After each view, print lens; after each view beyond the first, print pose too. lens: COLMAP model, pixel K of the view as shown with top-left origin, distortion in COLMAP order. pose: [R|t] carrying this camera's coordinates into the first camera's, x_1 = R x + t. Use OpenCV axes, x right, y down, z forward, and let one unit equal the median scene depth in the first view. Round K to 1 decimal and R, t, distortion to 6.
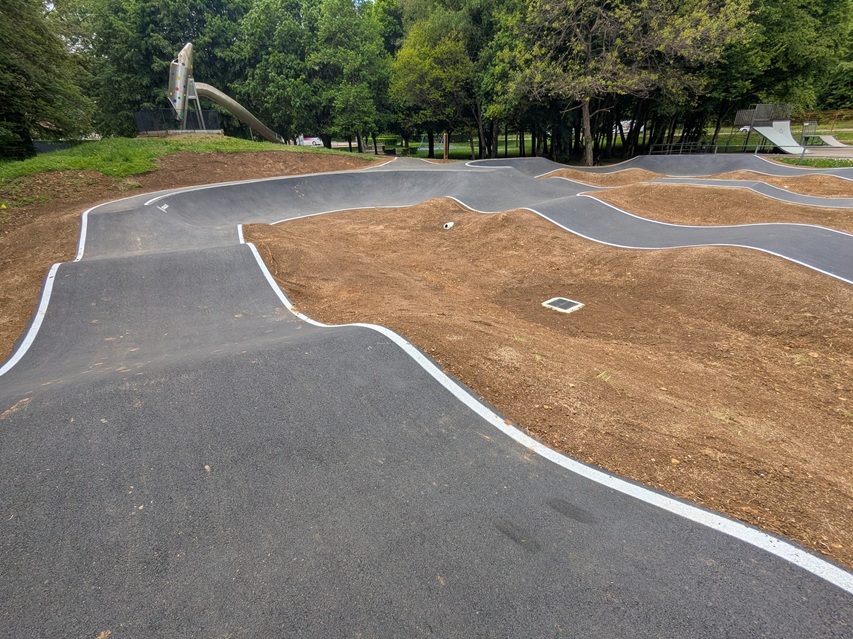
lens RADIAL K [[399.4, 0, 425.1], [0, 399.4, 324.1], [0, 0, 1]] dist [-0.001561, -0.000352]
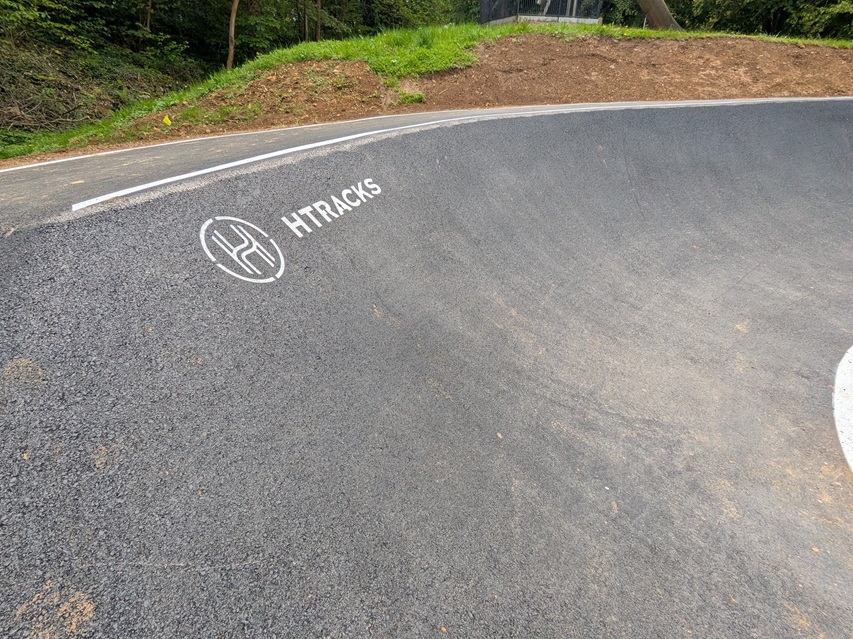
lens RADIAL K [[399.4, 0, 425.1], [0, 399.4, 324.1], [0, 0, 1]] dist [-0.001561, -0.000352]
pose [[0.753895, 0.358548, -0.550532, -0.316454], [-0.285320, 0.933487, 0.217242, -0.175641], [0.591806, -0.006700, 0.806052, 0.537009]]
